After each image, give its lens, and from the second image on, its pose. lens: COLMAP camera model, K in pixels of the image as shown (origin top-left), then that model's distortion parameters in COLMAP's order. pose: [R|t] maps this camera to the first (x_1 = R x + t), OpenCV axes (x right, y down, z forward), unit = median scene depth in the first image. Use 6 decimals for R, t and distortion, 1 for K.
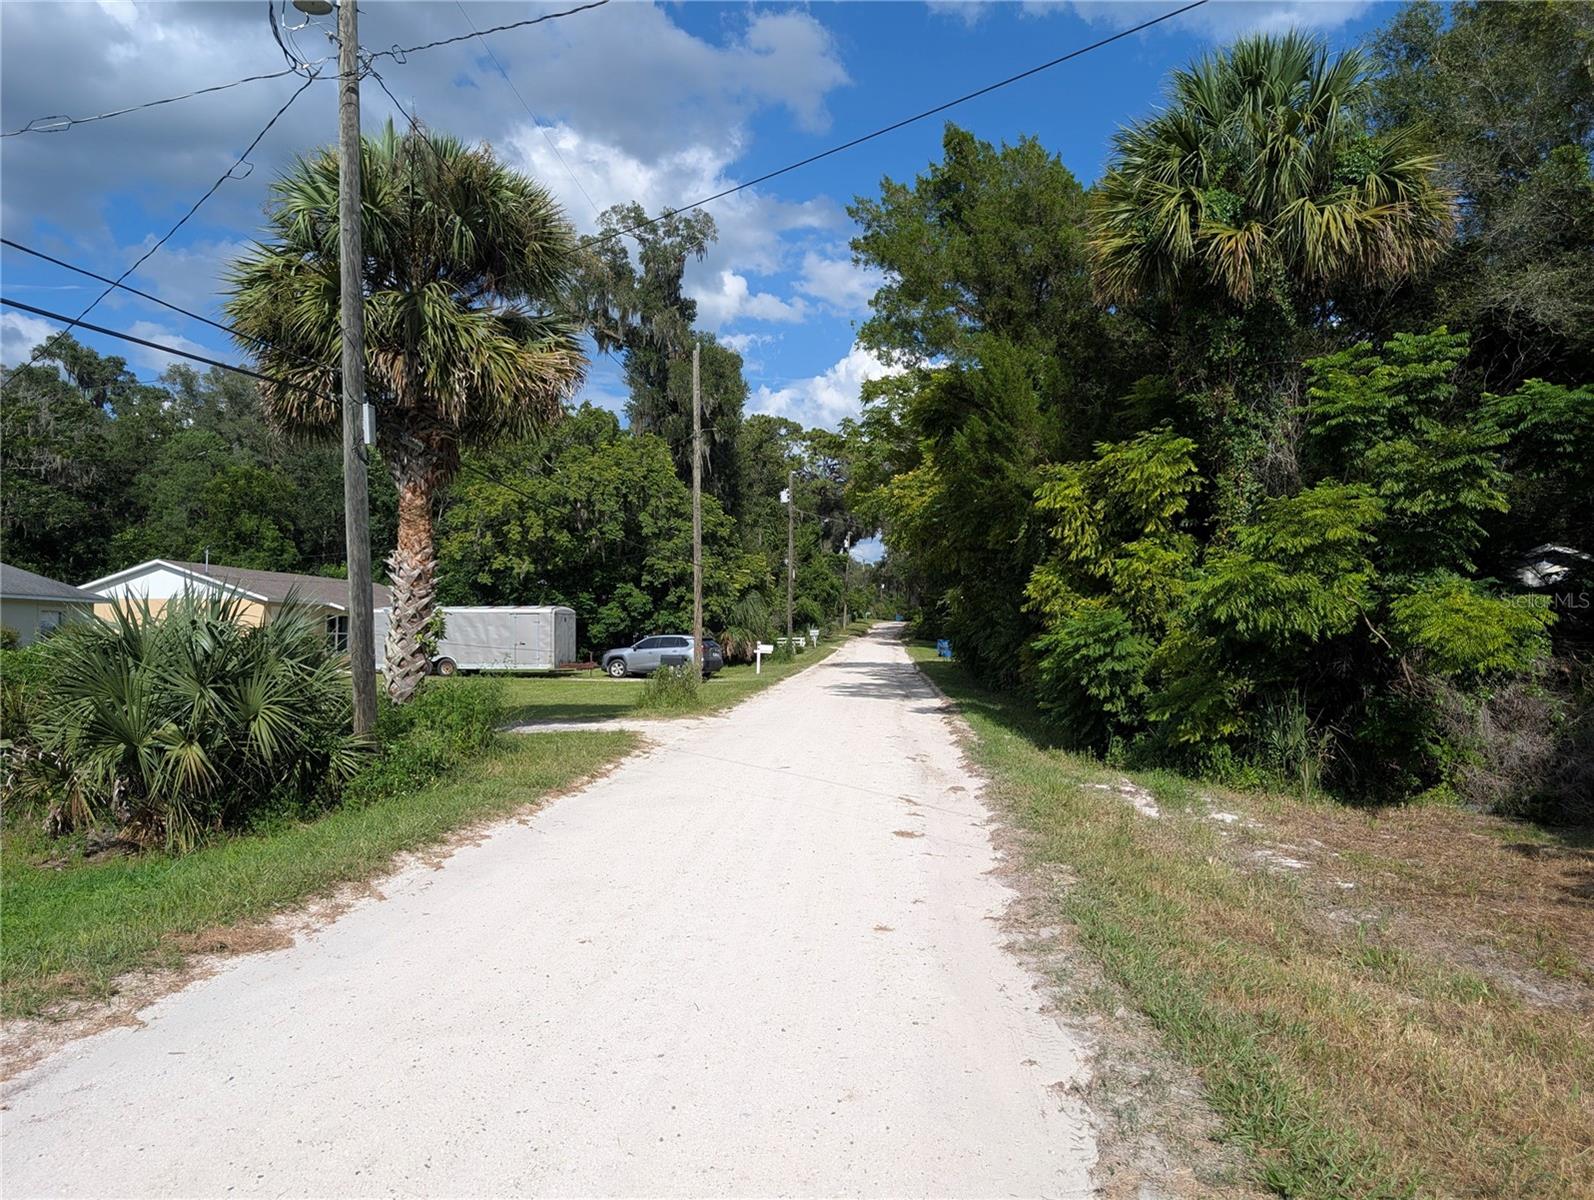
lens RADIAL K [[1129.0, 0, 802.8], [0, 1129.0, 614.9], [0, 0, 1]] dist [0.005180, -0.011257]
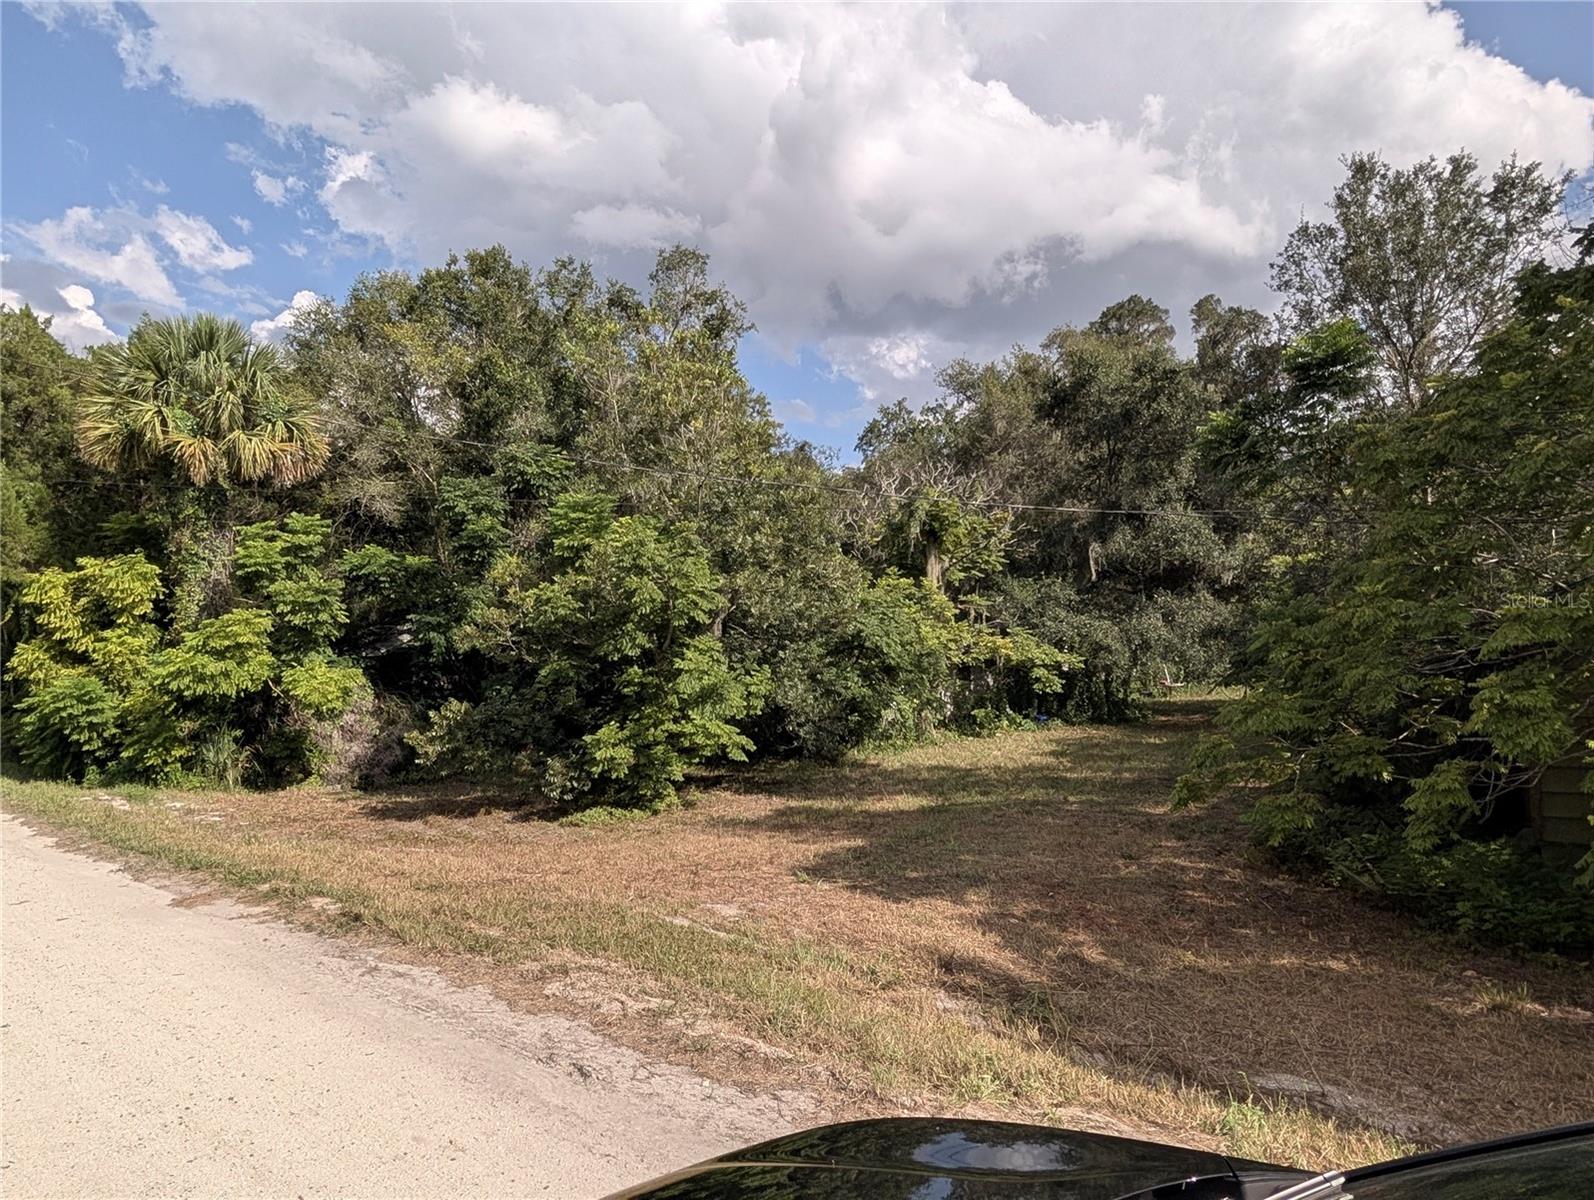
lens RADIAL K [[987.9, 0, 799.6], [0, 987.9, 600.6], [0, 0, 1]] dist [-0.016225, 0.006055]
pose [[0.604662, 0.040293, 0.795462, -0.185422], [0.009017, 0.998309, -0.057422, -0.023903], [-0.796431, 0.041893, 0.603277, -0.490340]]
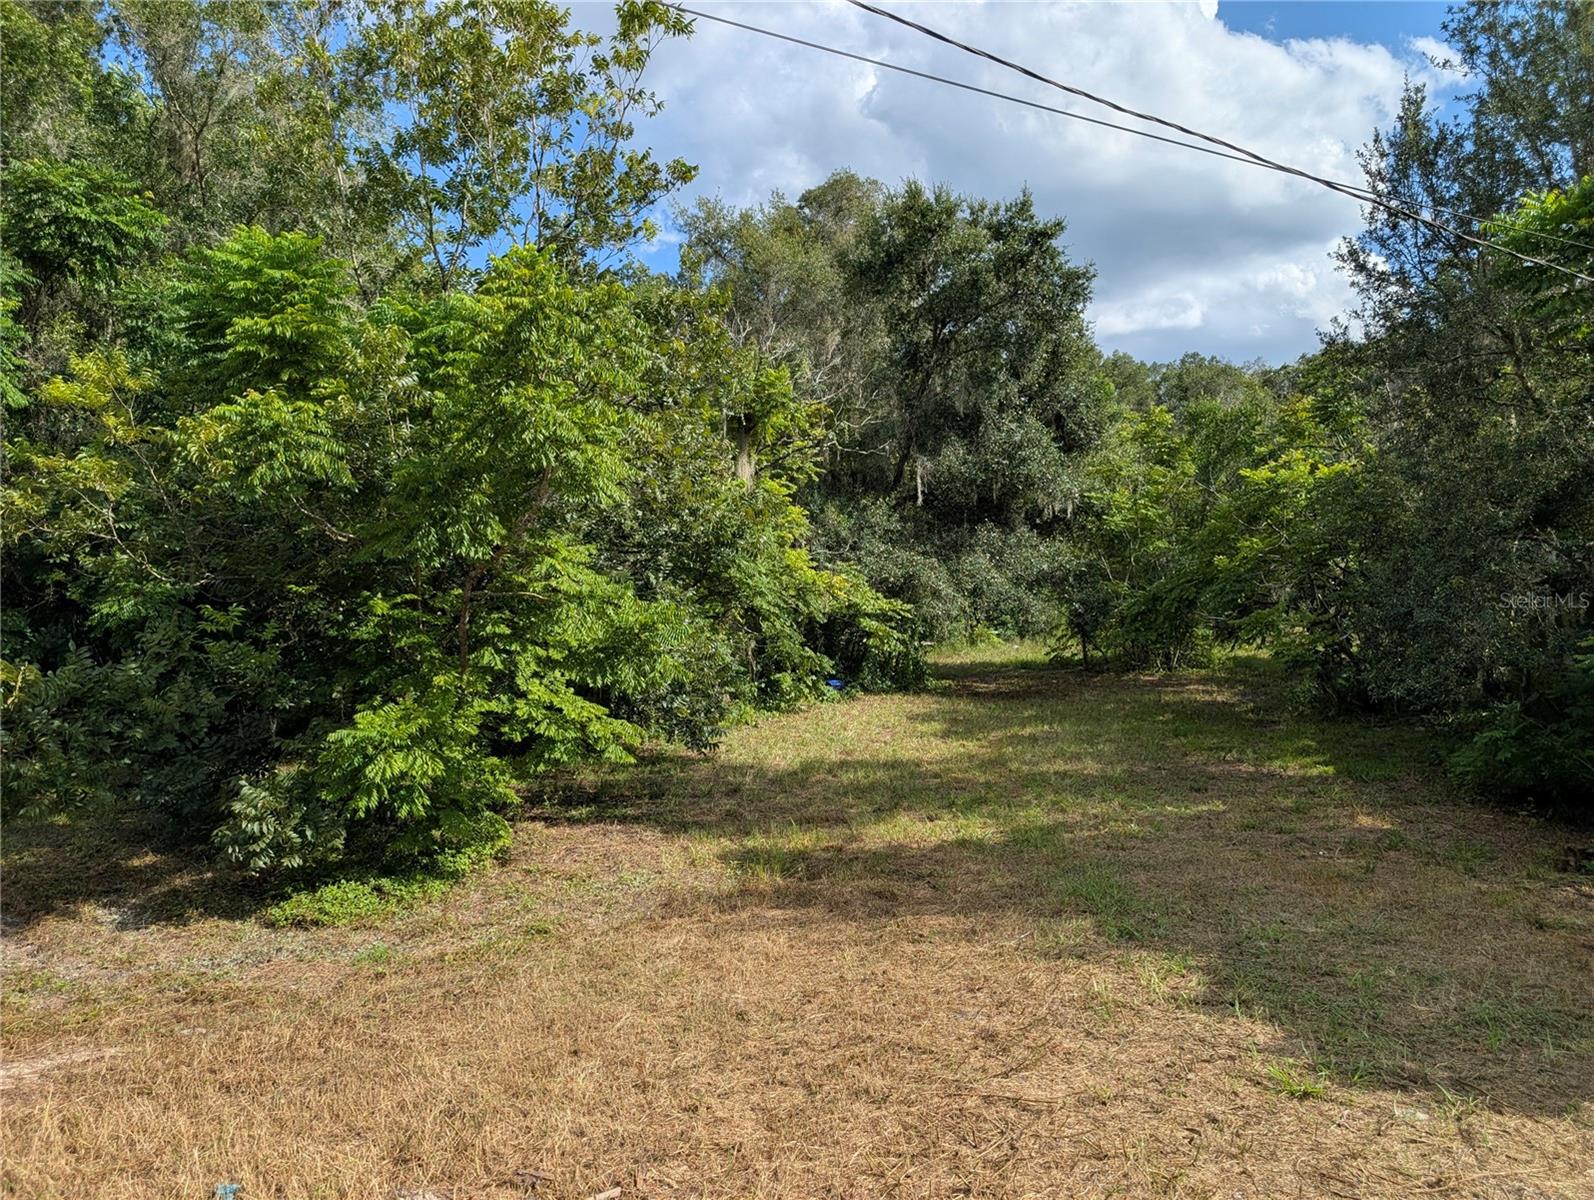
lens RADIAL K [[1129.0, 0, 824.4], [0, 1129.0, 607.6], [0, 0, 1]] dist [0.005180, -0.011257]
pose [[0.212850, 0.009827, 0.977036, 0.020795], [-0.006286, 0.999942, -0.008688, -0.001245], [-0.977065, -0.004292, 0.212899, -0.020984]]
